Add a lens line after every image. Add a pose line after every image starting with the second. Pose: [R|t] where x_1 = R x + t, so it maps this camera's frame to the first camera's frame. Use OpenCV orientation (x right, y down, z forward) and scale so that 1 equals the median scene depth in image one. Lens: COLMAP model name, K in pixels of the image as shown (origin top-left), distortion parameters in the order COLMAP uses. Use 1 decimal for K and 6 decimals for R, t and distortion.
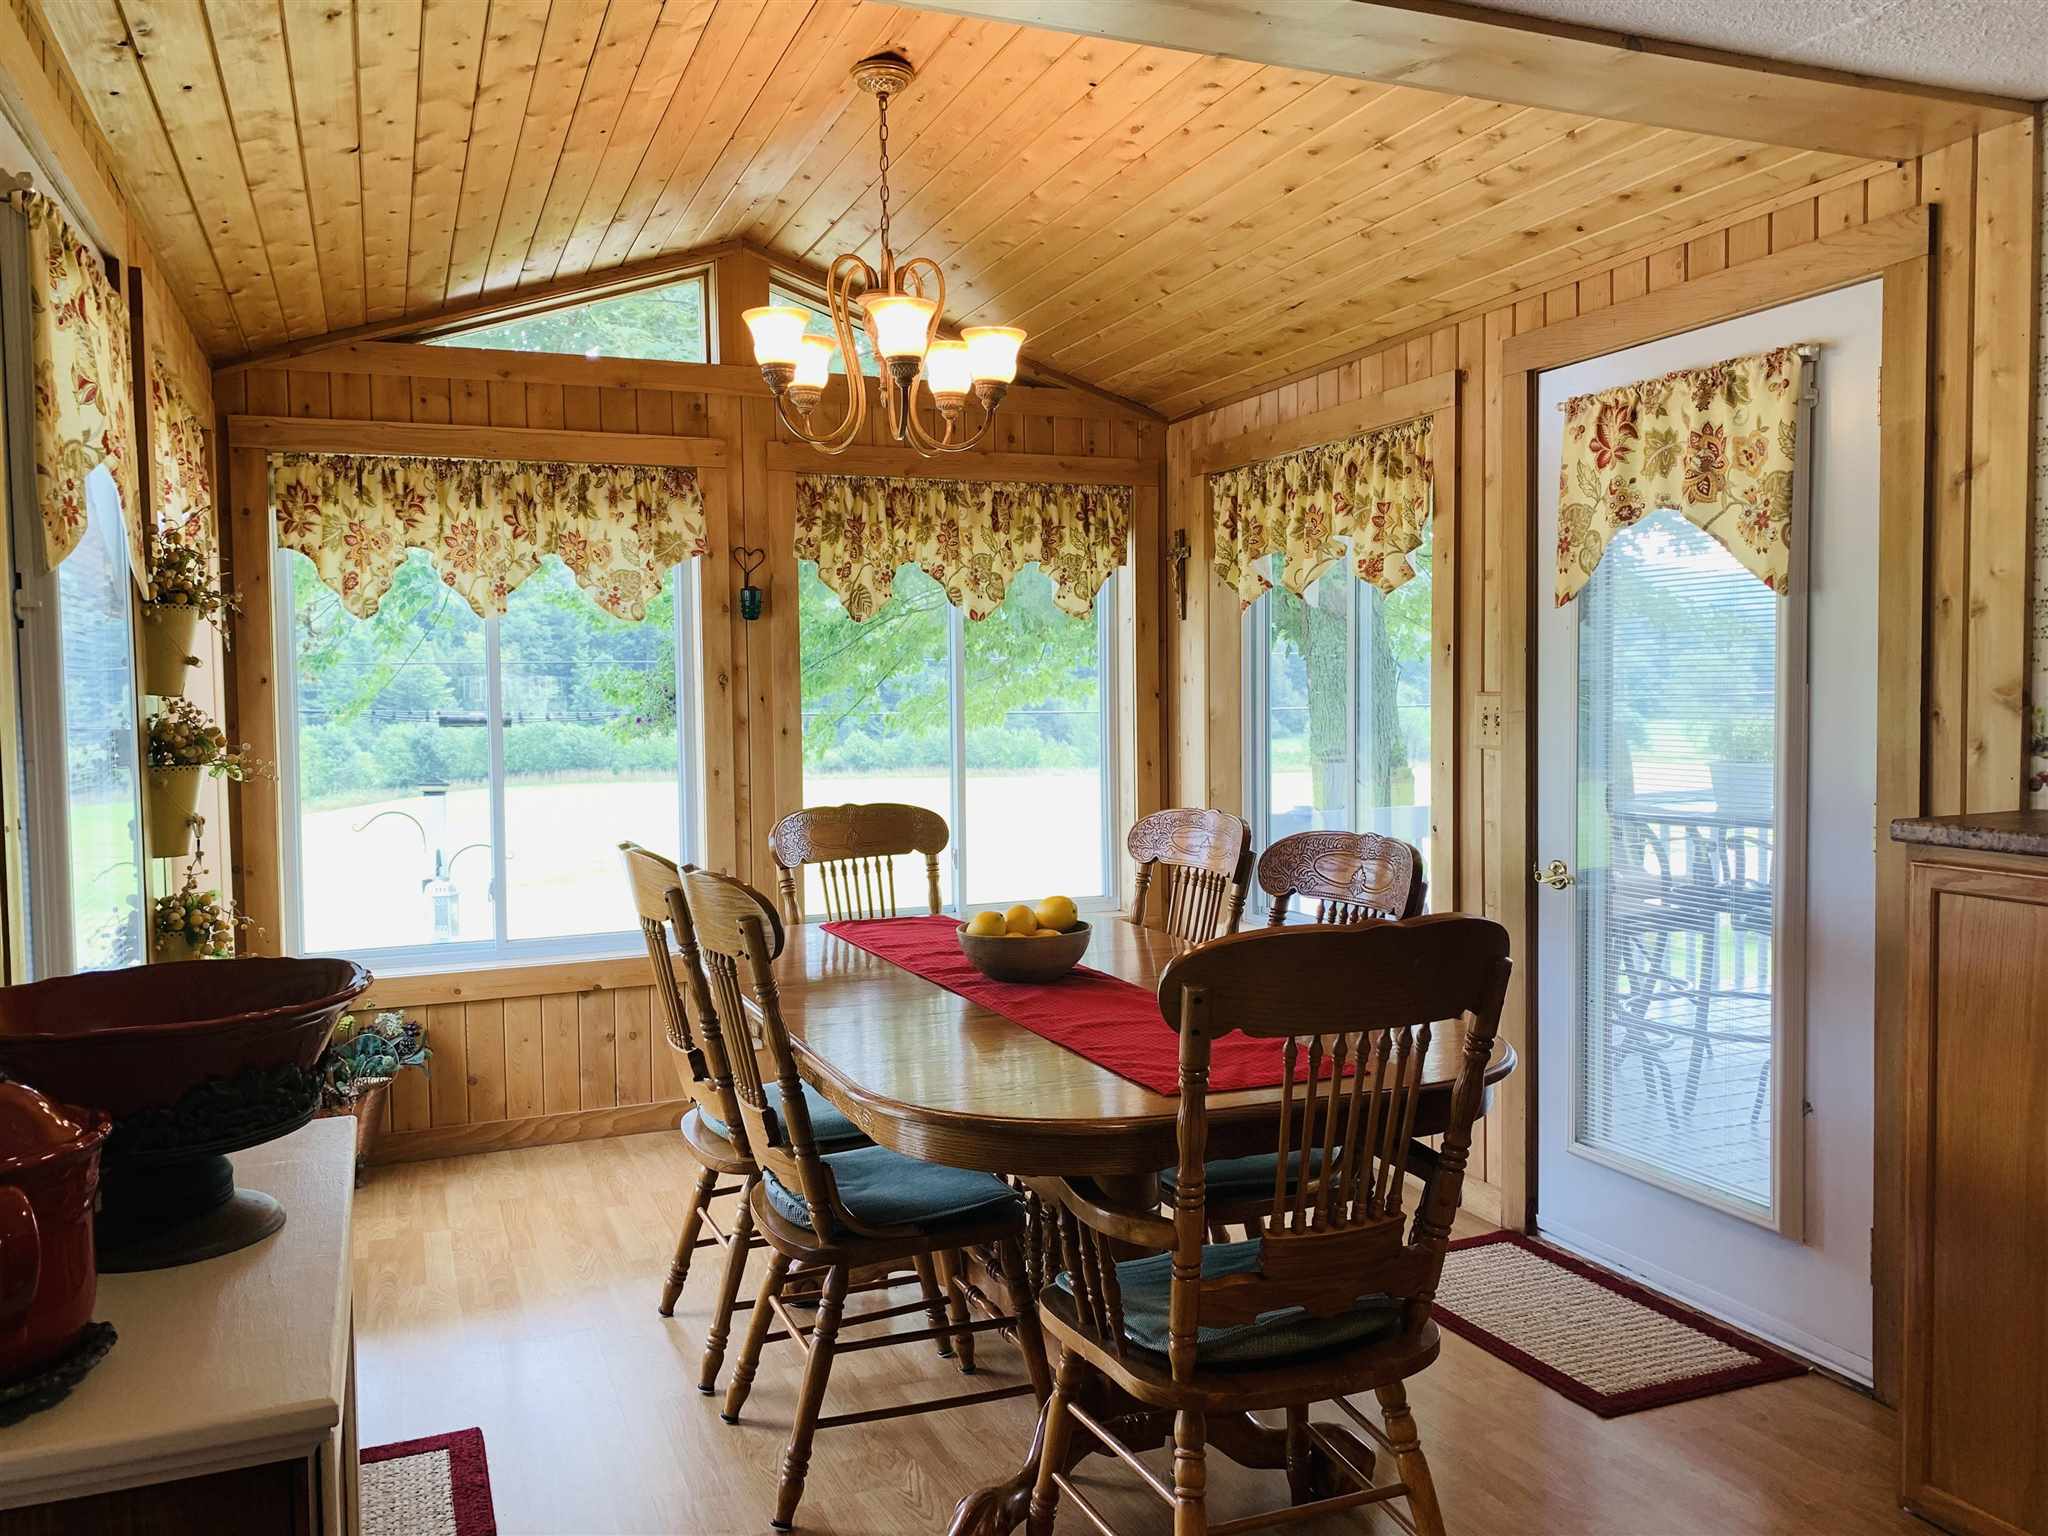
lens RADIAL K [[1563.6, 0, 1008.0], [0, 1563.6, 767.5], [0, 0, 1]] dist [0.040368, -0.003787]
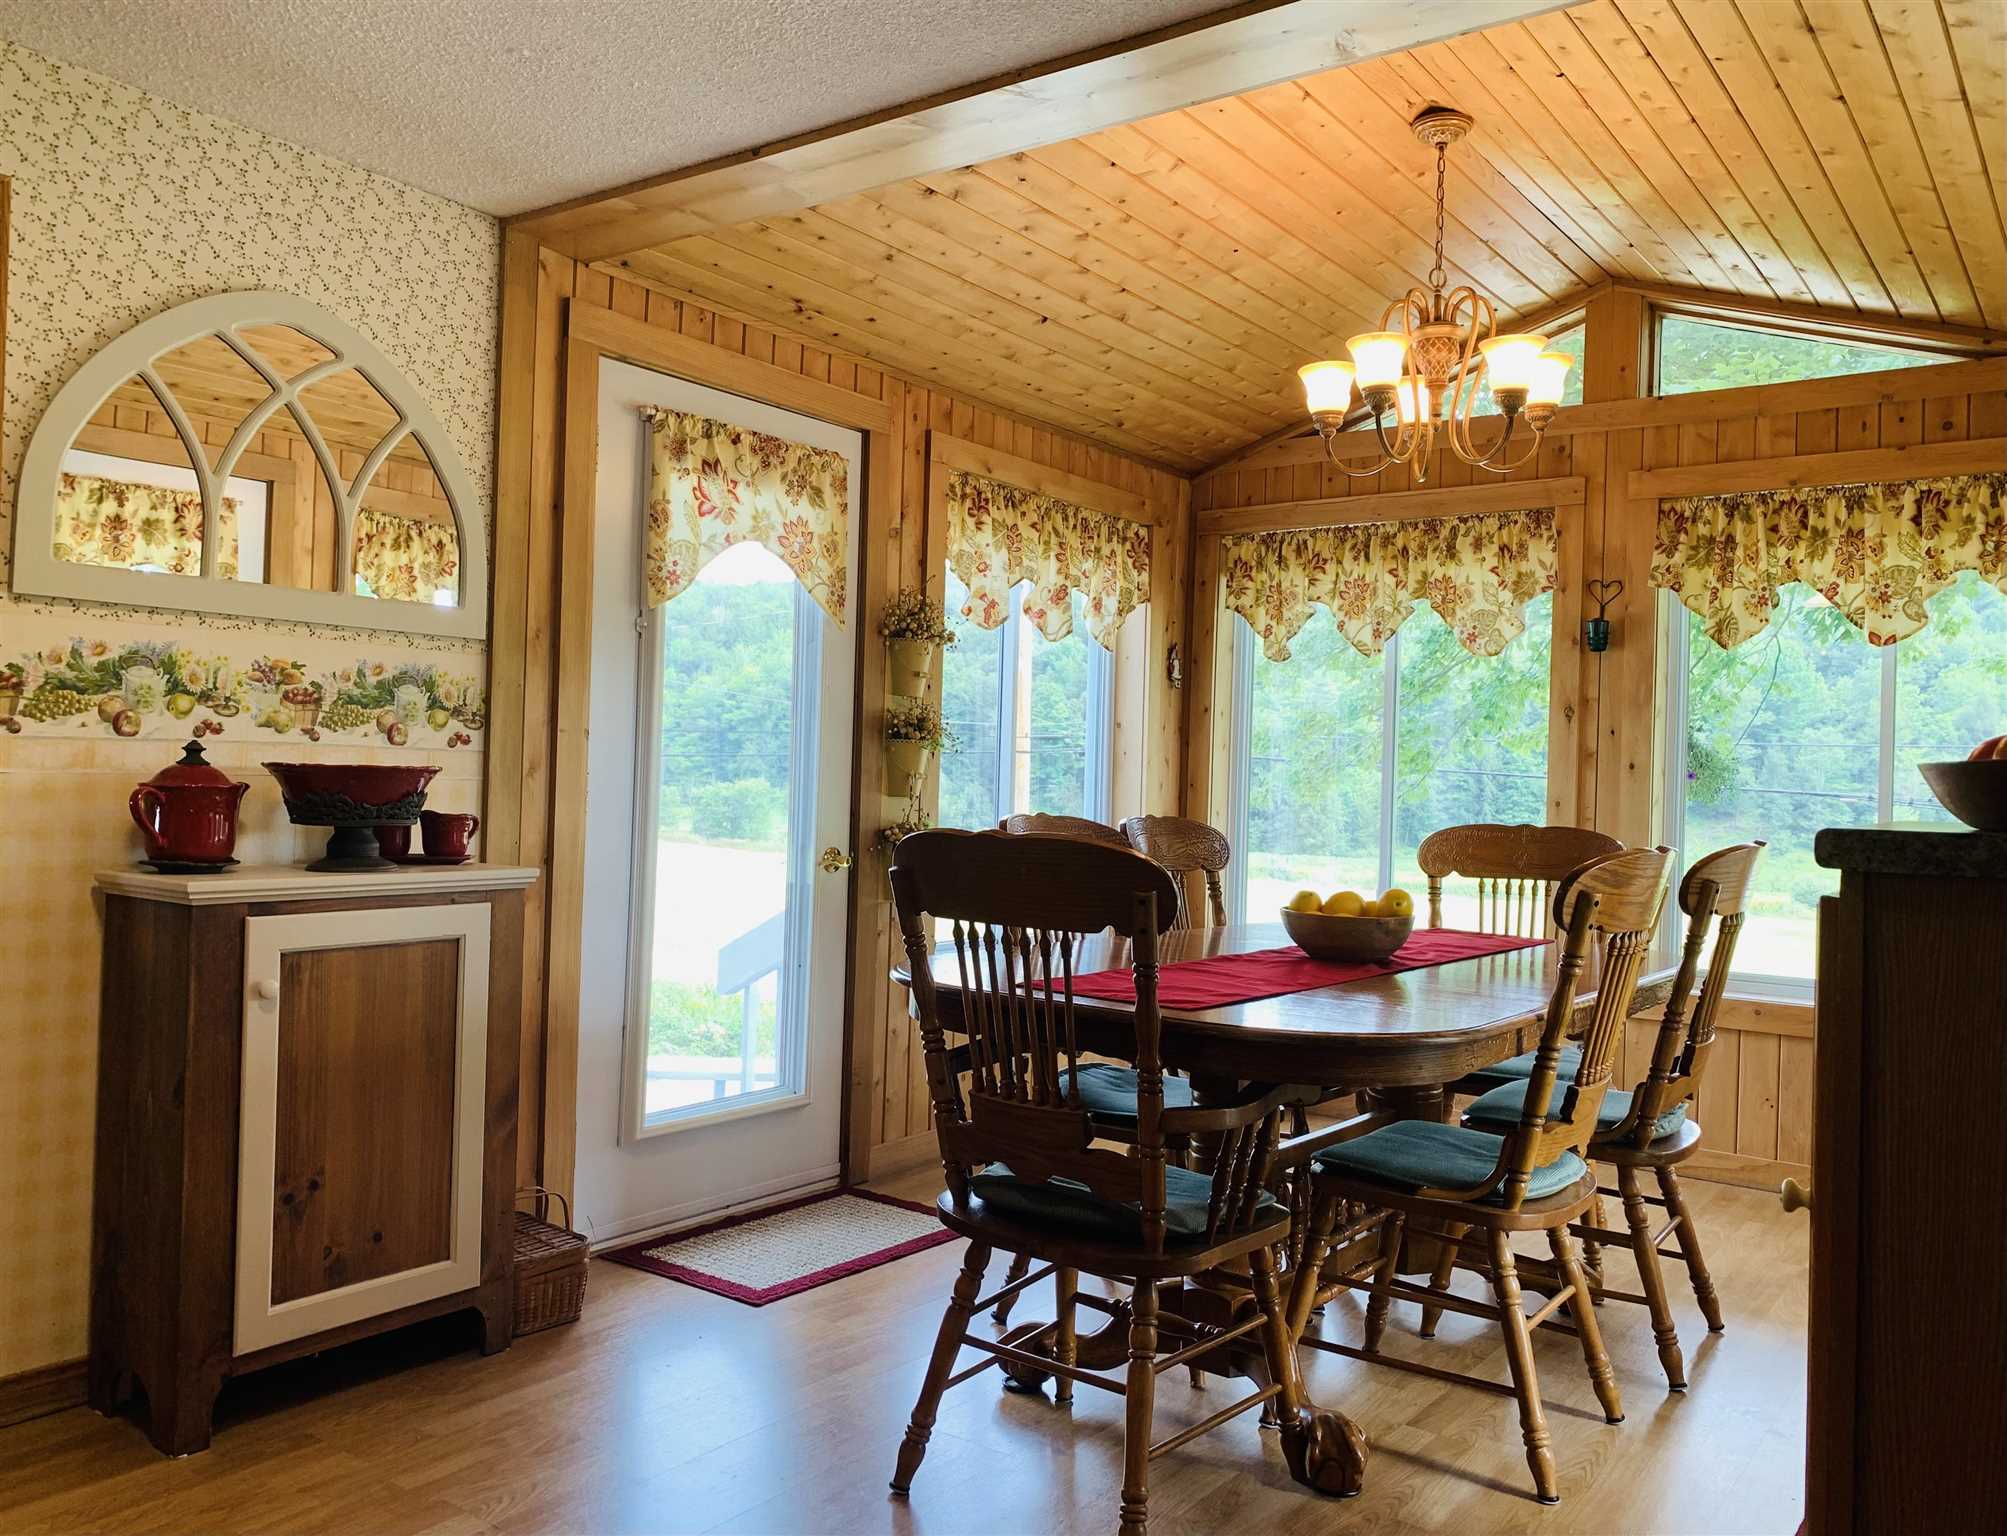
lens RADIAL K [[1602.9, 0, 994.7], [0, 1602.9, 770.7], [0, 0, 1]] dist [0.016189, 0.004281]
pose [[0.517454, 0.021995, -0.855428, 0.527068], [-0.077125, 0.996800, -0.021023, 0.033071], [0.852228, 0.076854, 0.517494, 0.153862]]
